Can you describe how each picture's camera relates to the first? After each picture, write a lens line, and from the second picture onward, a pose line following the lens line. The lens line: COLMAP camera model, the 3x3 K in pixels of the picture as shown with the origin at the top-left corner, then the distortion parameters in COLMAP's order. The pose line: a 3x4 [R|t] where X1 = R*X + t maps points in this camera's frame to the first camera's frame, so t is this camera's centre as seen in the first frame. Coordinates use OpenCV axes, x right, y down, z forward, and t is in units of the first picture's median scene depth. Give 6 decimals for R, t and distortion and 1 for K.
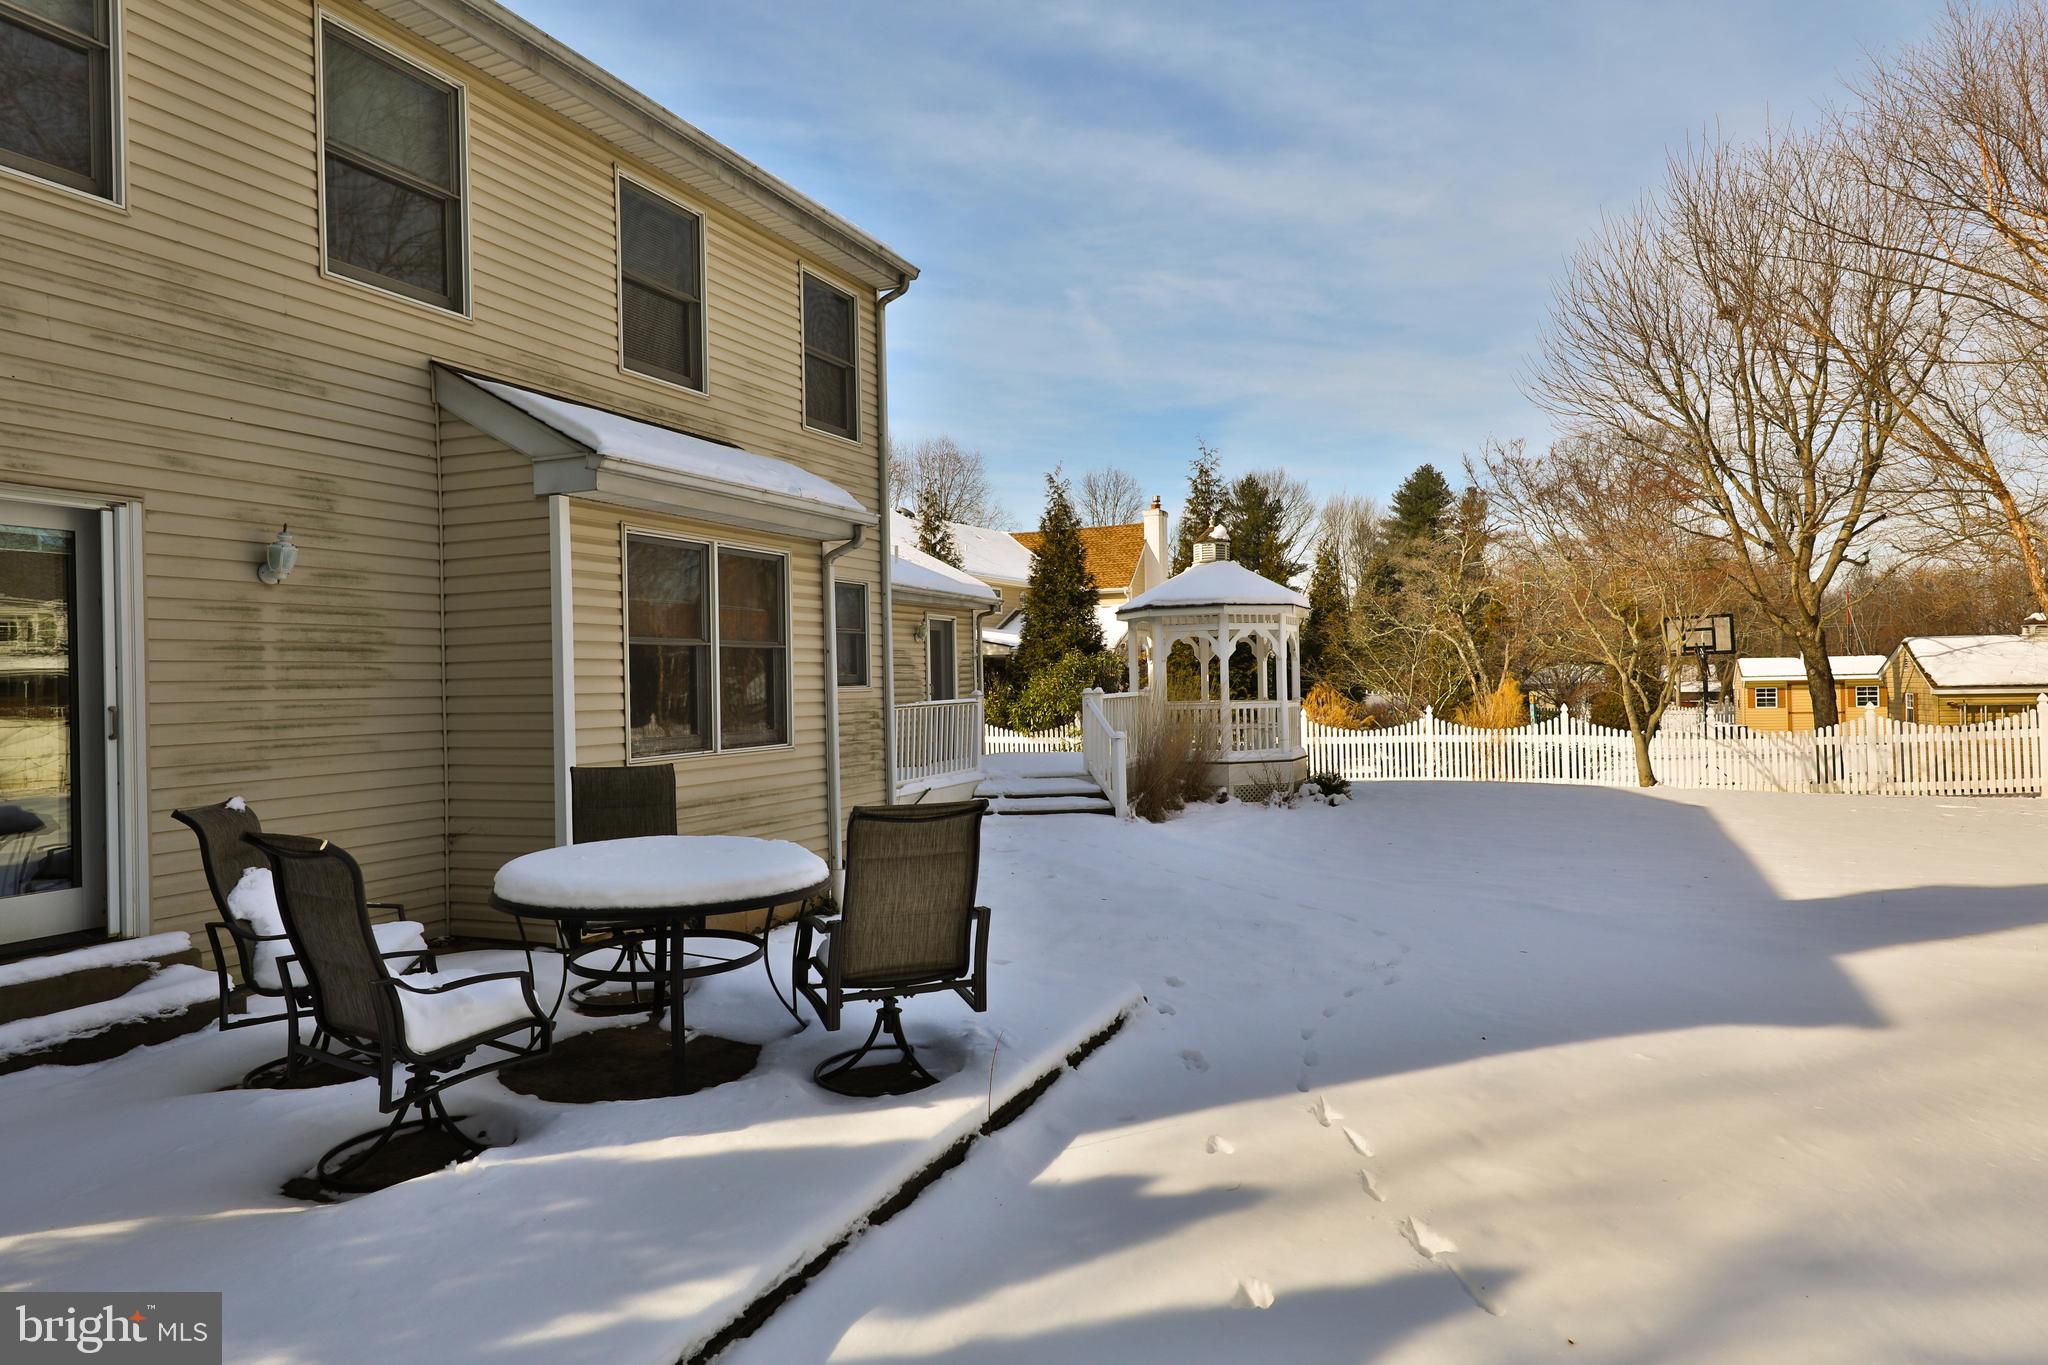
lens RADIAL K [[1185.0, 0, 1024.0], [0, 1185.0, 682.5], [0, 0, 1]] dist [0.005708, 0.000535]
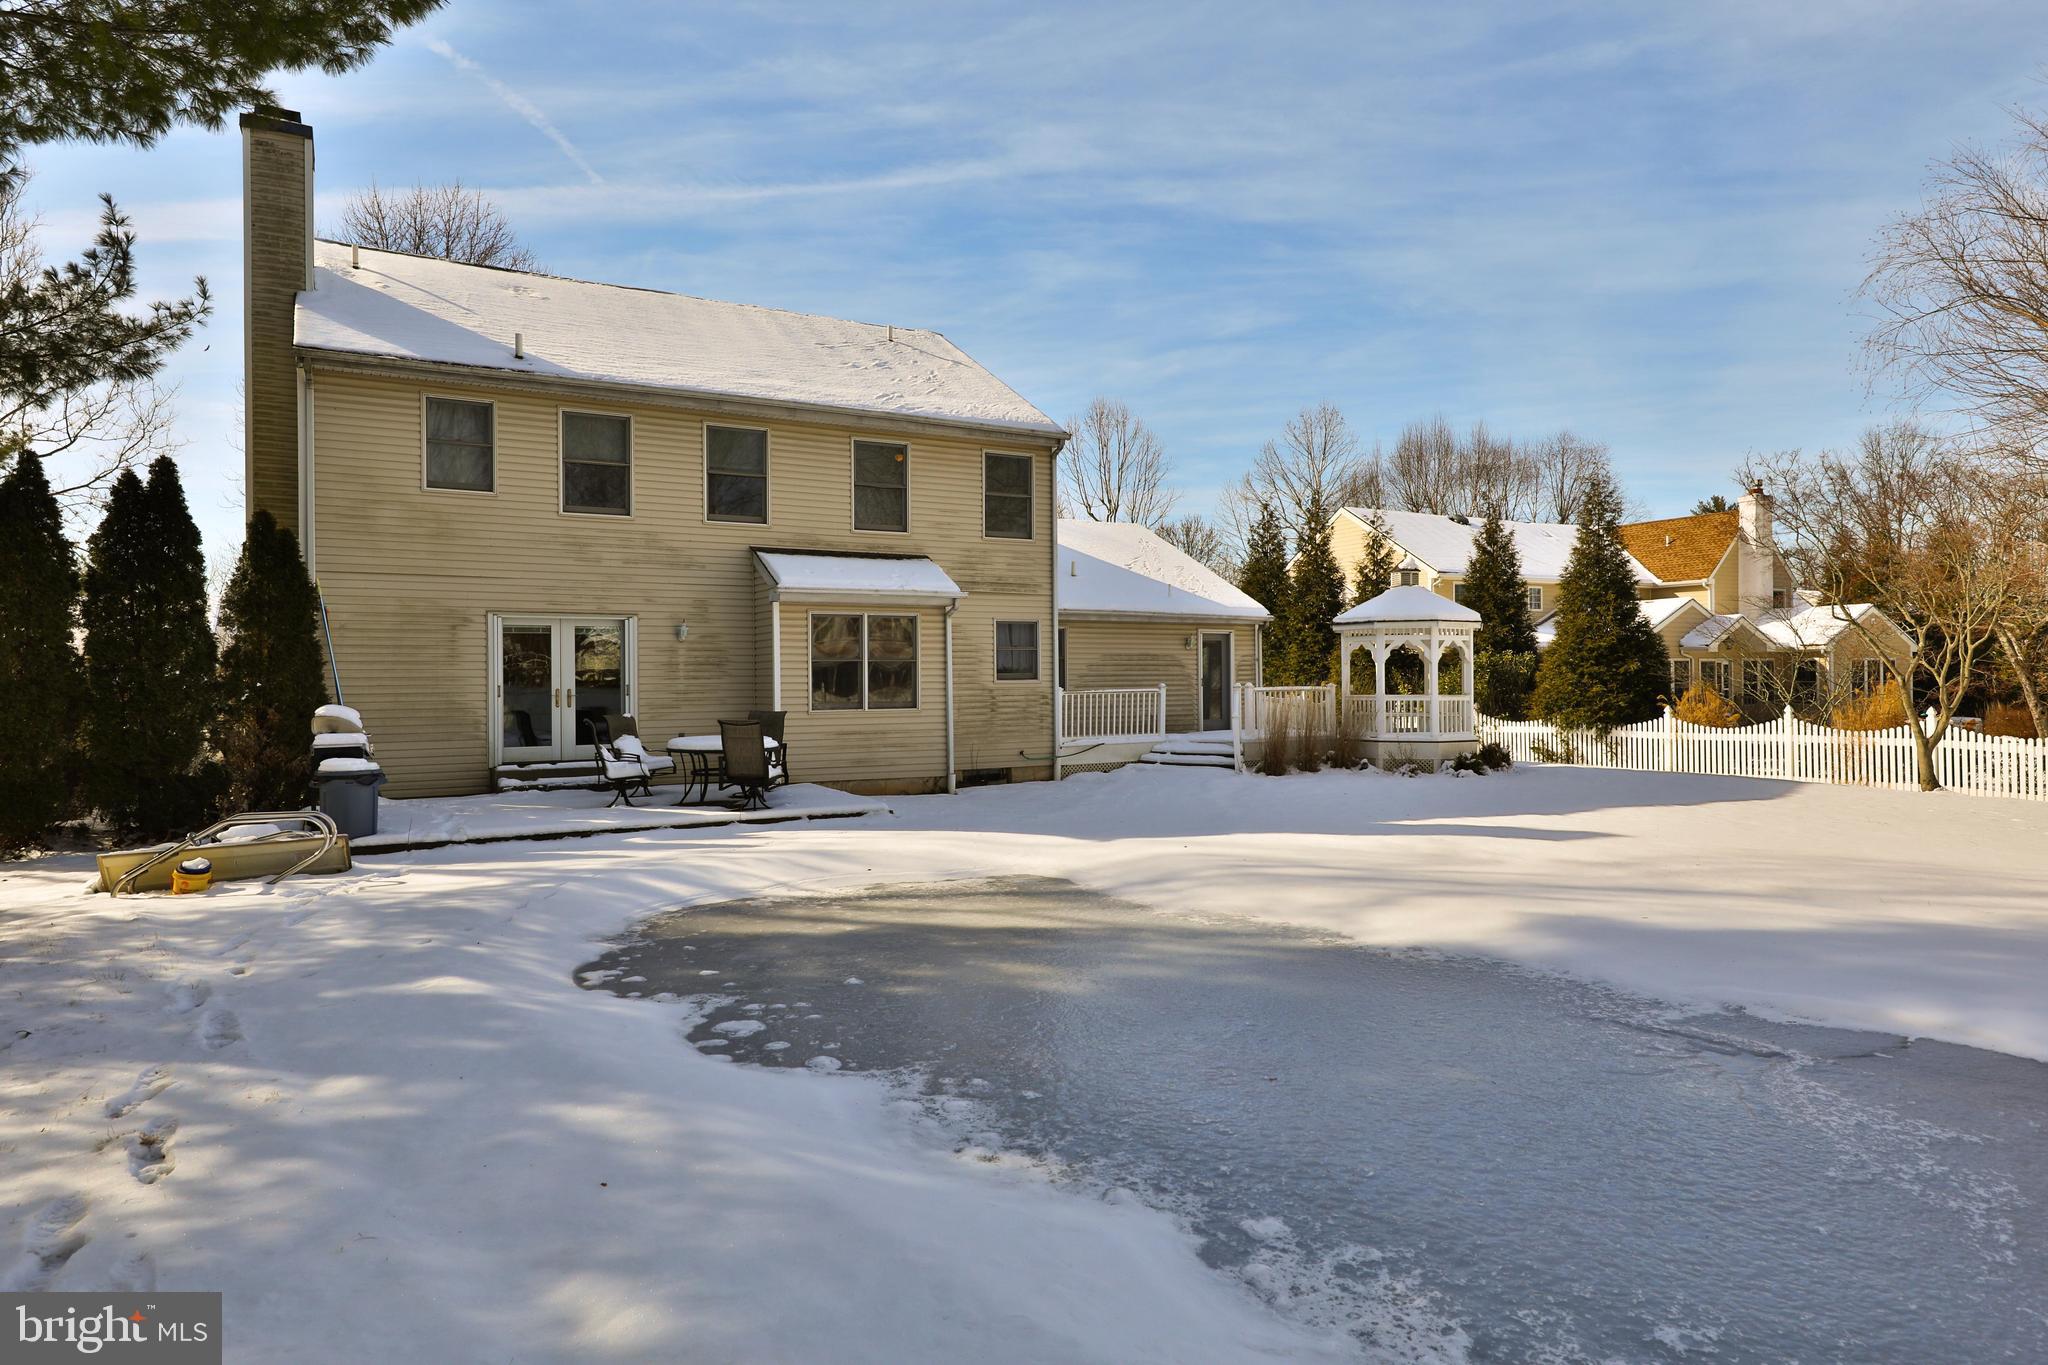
lens RADIAL K [[1098.6, 0, 1024.0], [0, 1098.6, 682.5], [0, 0, 1]] dist [-0.004329, -0.001276]
pose [[0.810861, 0.021571, -0.584842, 1.358628], [-0.012280, 0.999728, 0.019848, -0.042661], [0.585111, -0.008912, 0.810905, -0.543220]]
